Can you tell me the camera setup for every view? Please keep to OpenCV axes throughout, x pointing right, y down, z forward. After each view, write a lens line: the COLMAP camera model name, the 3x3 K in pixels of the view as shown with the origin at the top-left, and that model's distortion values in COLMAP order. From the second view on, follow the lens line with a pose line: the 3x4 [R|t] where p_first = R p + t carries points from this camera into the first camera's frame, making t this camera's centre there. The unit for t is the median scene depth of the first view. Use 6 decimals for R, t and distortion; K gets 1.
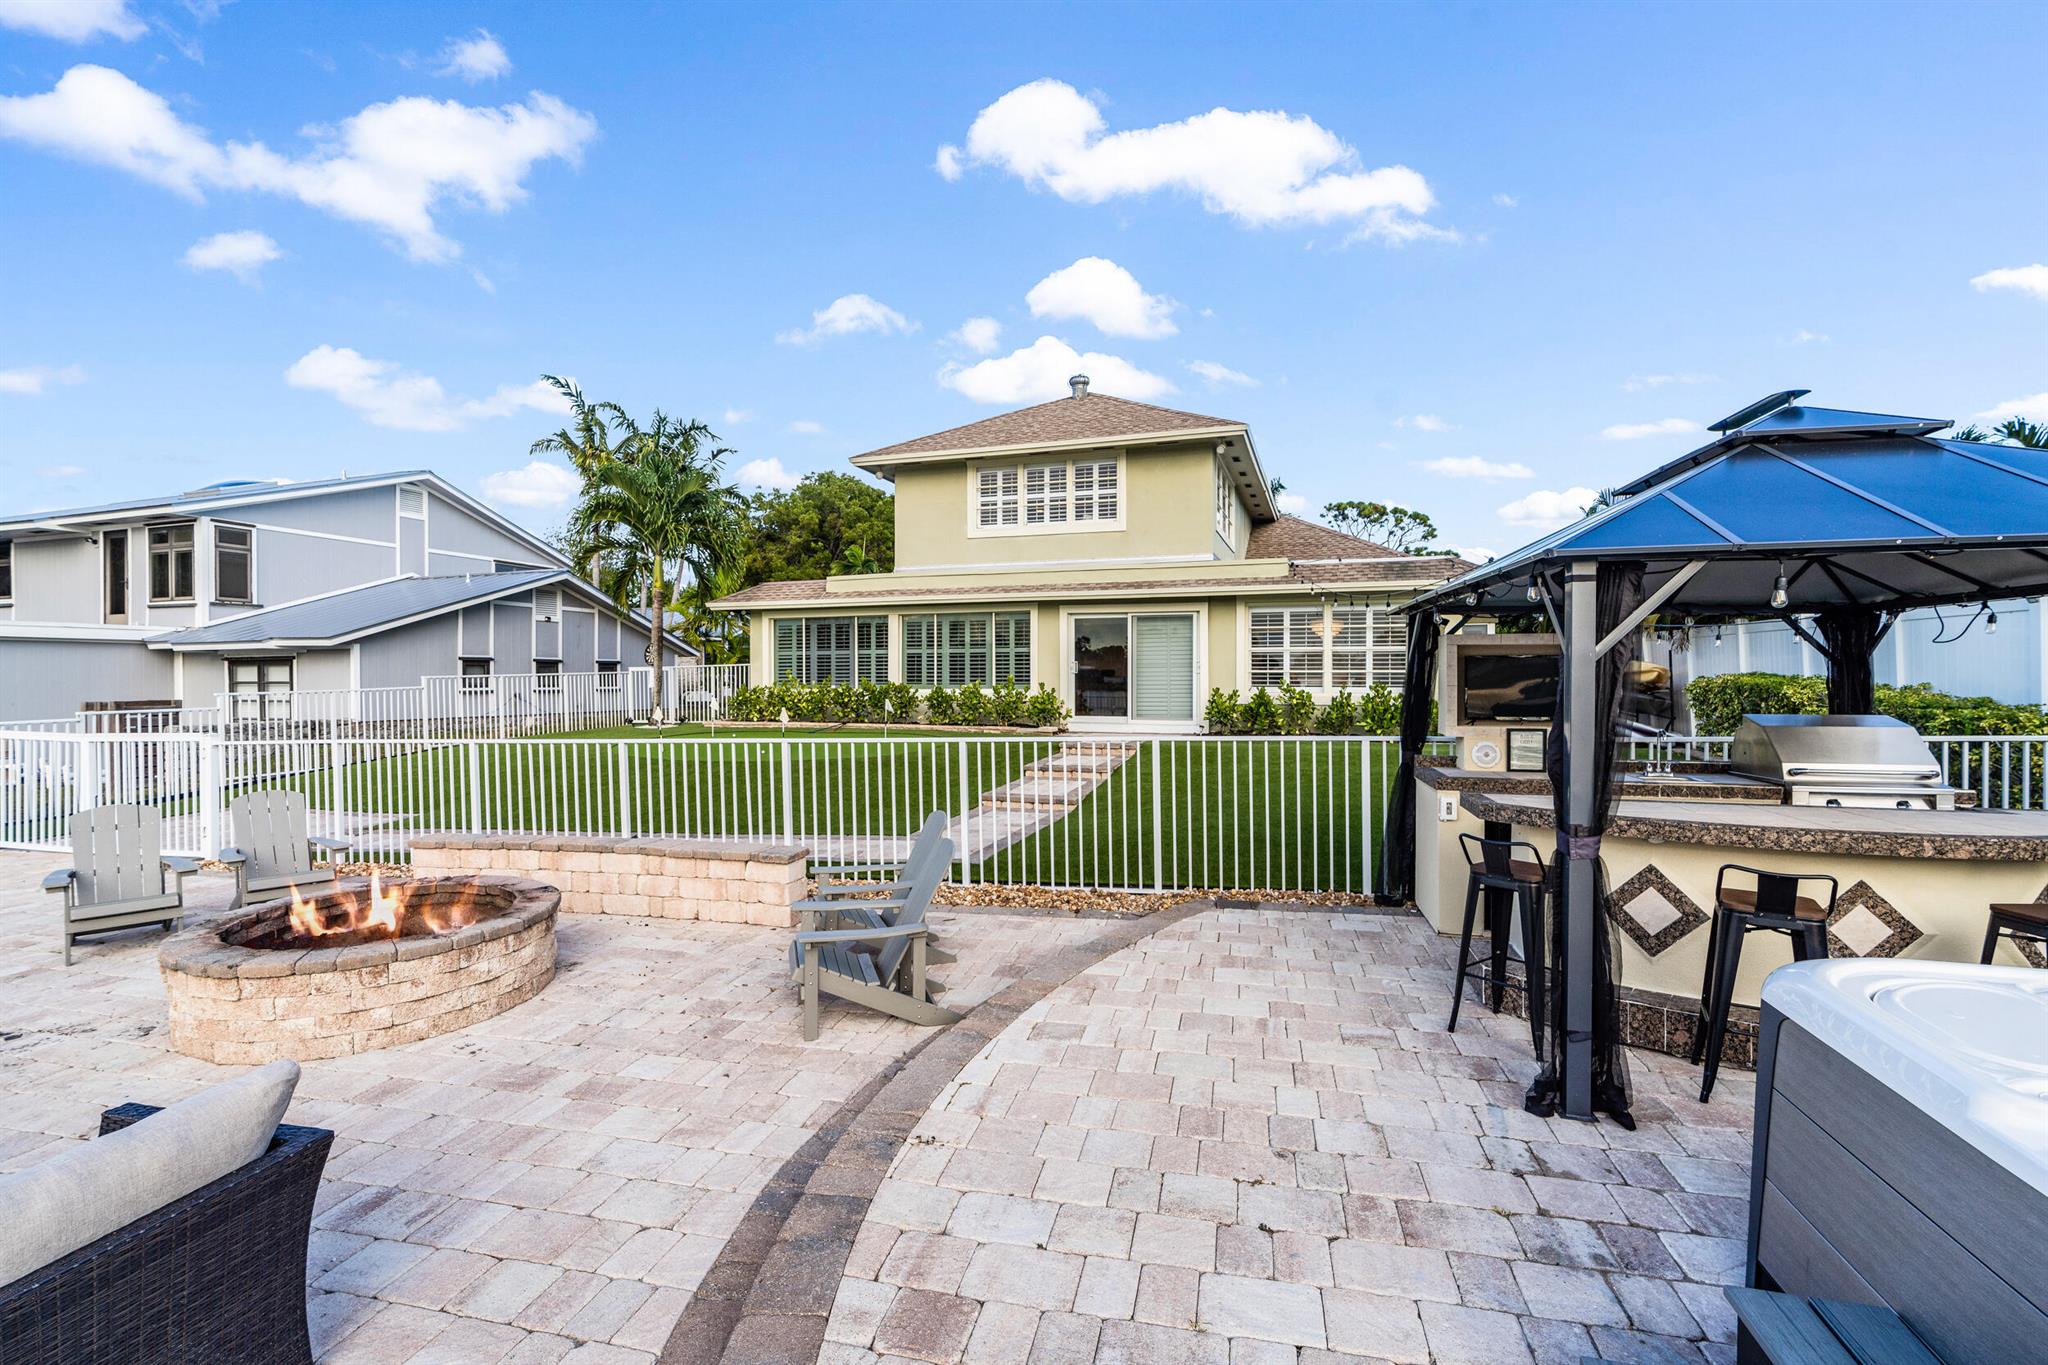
lens RADIAL K [[920.1, 0, 1026.4], [0, 920.1, 655.6], [0, 0, 1]] dist [-0.010907, -0.000208]
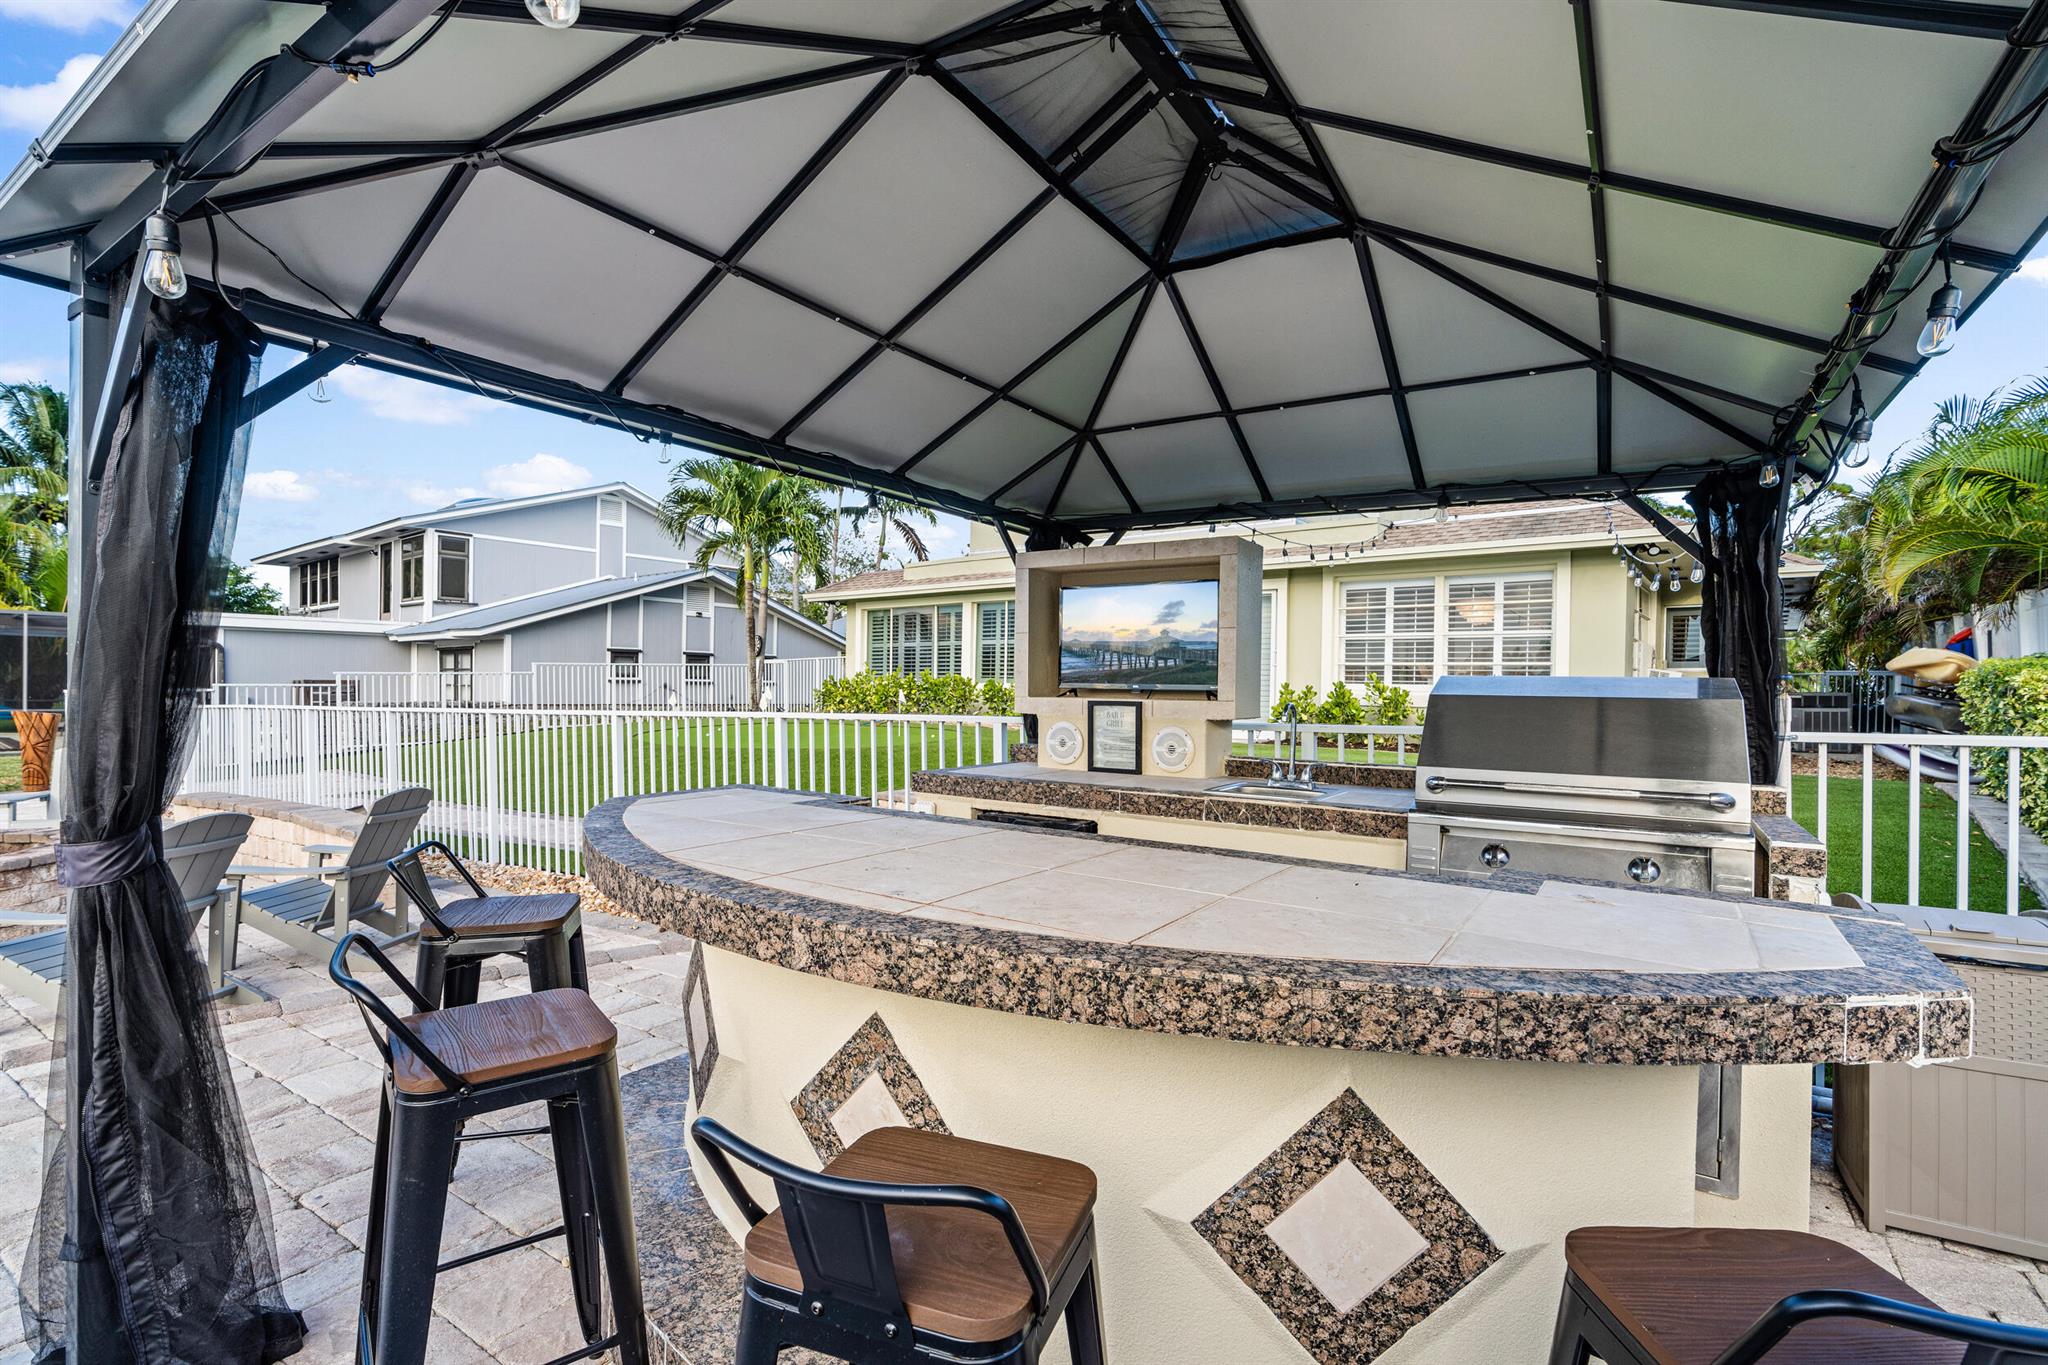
lens RADIAL K [[933.0, 0, 1015.2], [0, 933.0, 687.5], [0, 0, 1]] dist [-0.004360, 0.000084]
pose [[0.940458, 0.015872, -0.339540, 0.216495], [-0.008092, 0.999672, 0.024316, 0.017544], [0.339814, -0.020121, 0.940277, 0.124638]]
